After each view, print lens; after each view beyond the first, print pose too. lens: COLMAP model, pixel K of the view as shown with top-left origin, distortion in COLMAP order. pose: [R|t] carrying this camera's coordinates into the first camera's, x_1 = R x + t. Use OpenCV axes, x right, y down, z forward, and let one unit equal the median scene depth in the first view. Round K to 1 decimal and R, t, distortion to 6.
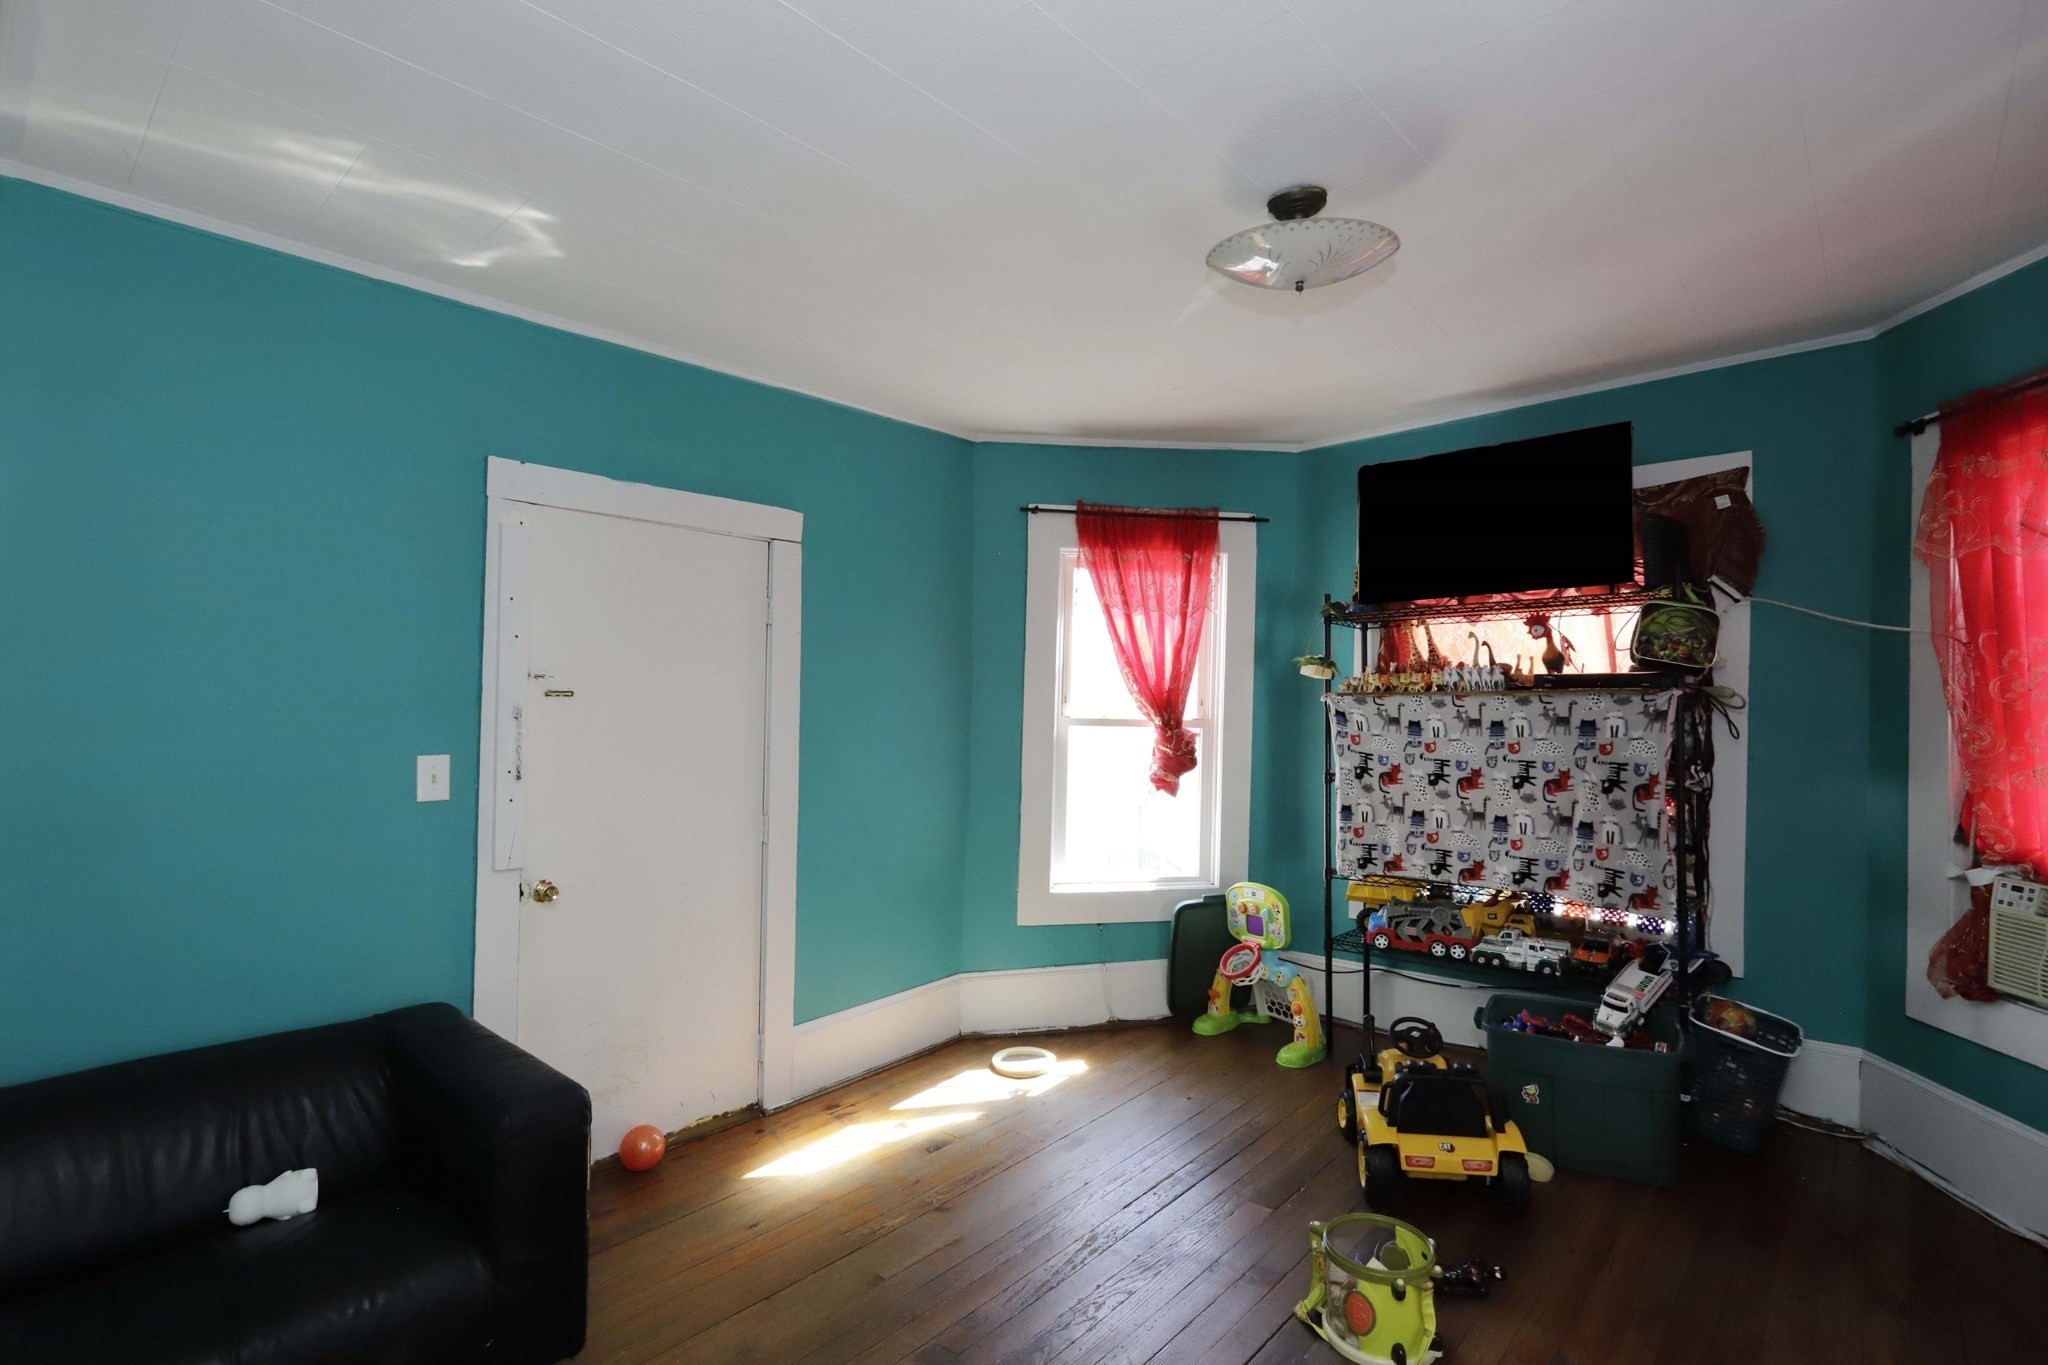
lens RADIAL K [[964.1, 0, 1026.8], [0, 964.1, 688.7], [0, 0, 1]] dist [0.003129, 0.000838]
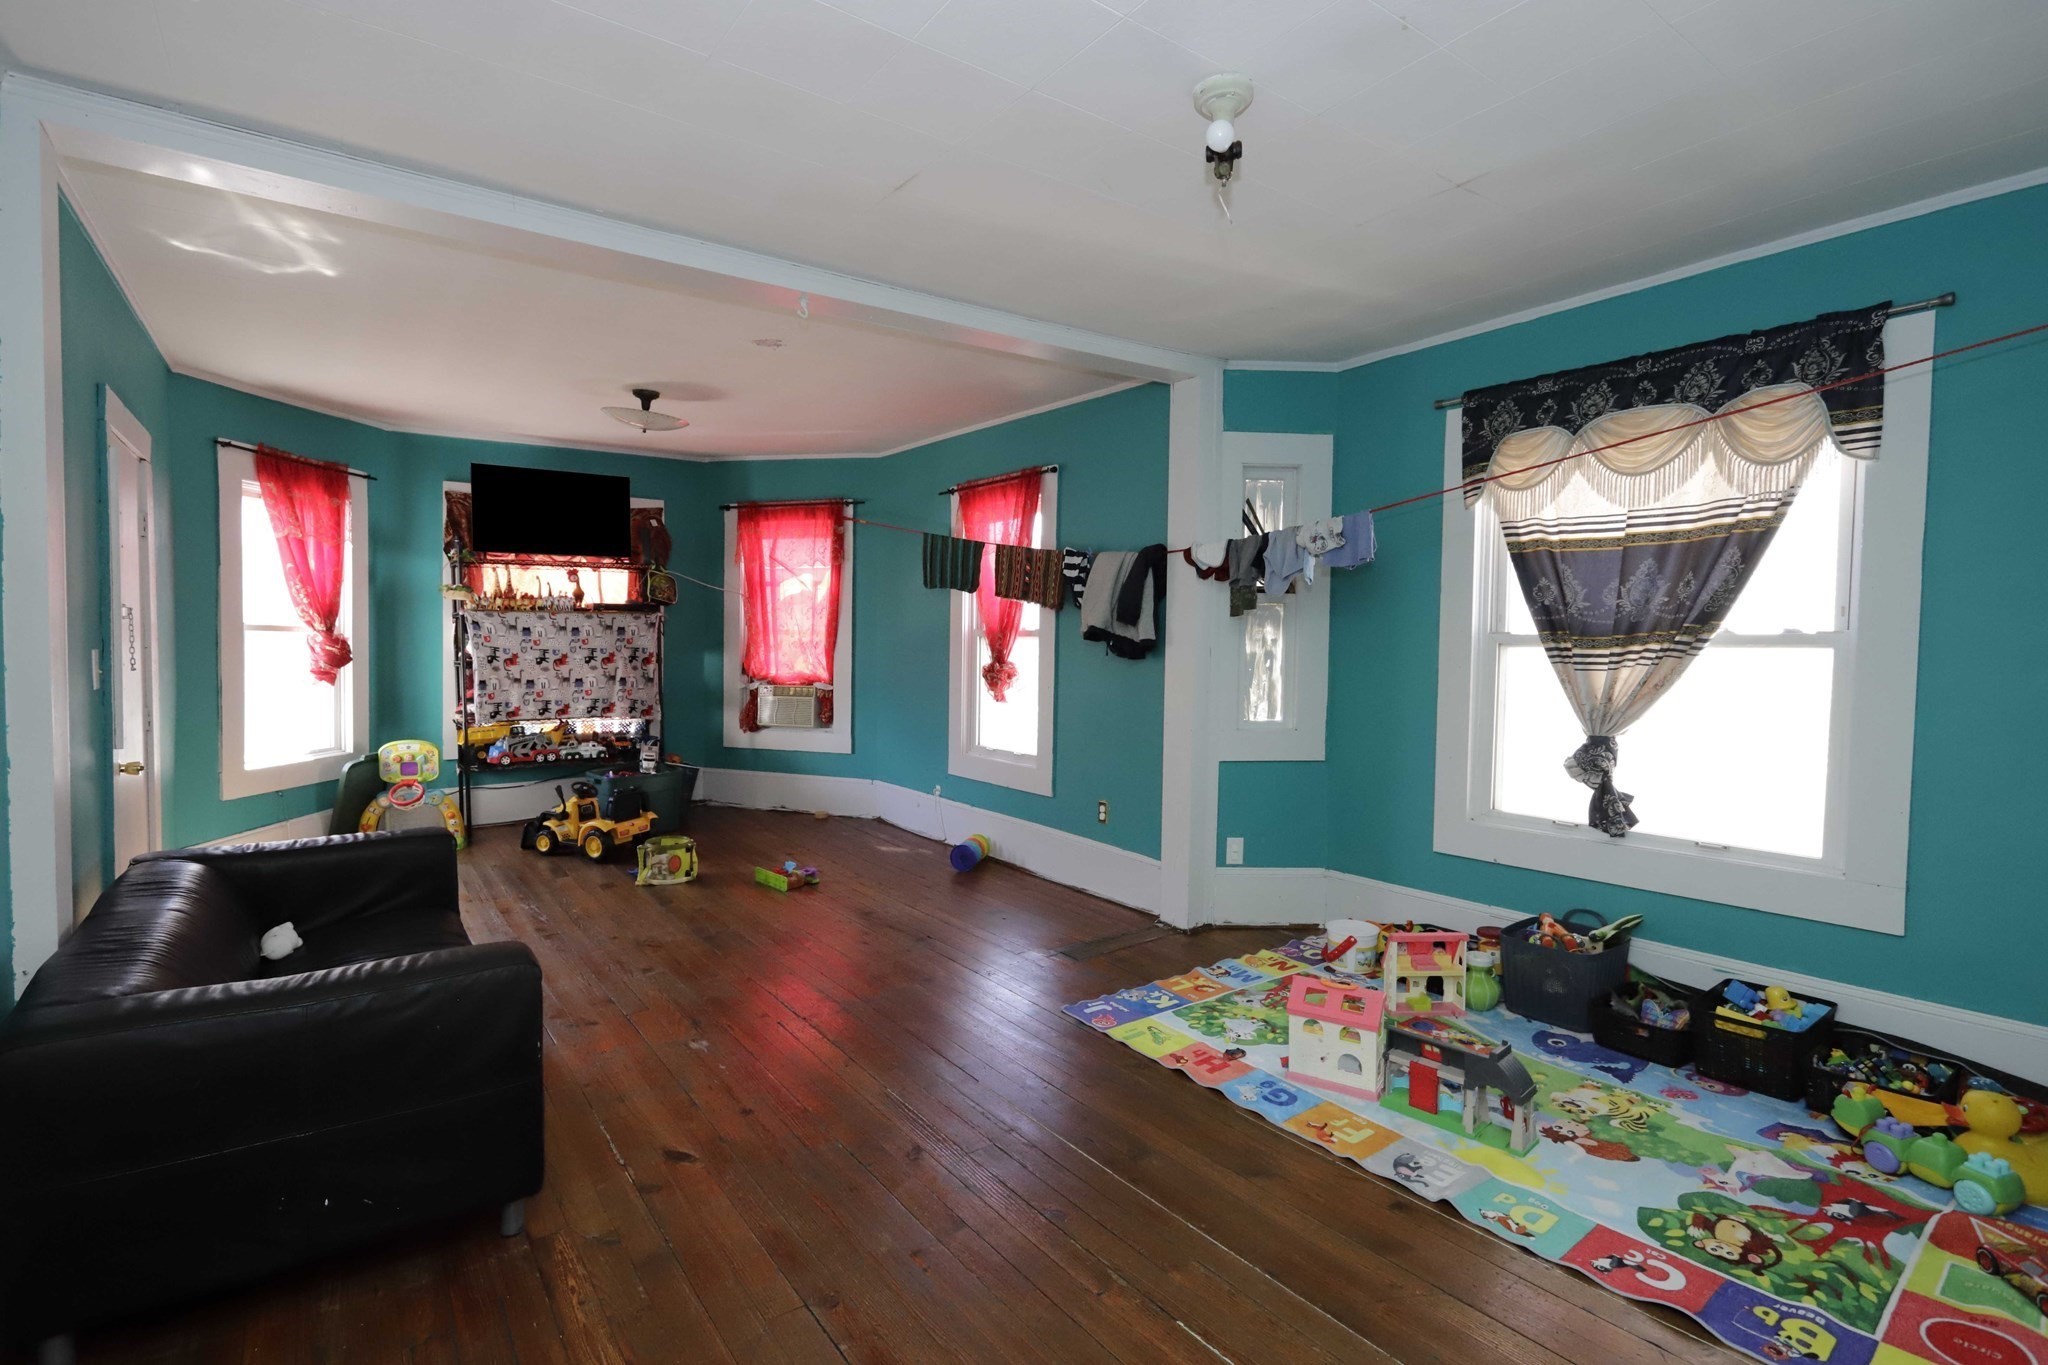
lens RADIAL K [[964.1, 0, 1024.8], [0, 964.1, 677.1], [0, 0, 1]] dist [0.003129, 0.000838]
pose [[0.223101, -0.041104, 0.973928, -1.062336], [-0.023439, 0.998595, 0.047515, 0.019634], [-0.974513, -0.033429, 0.221824, -0.236517]]
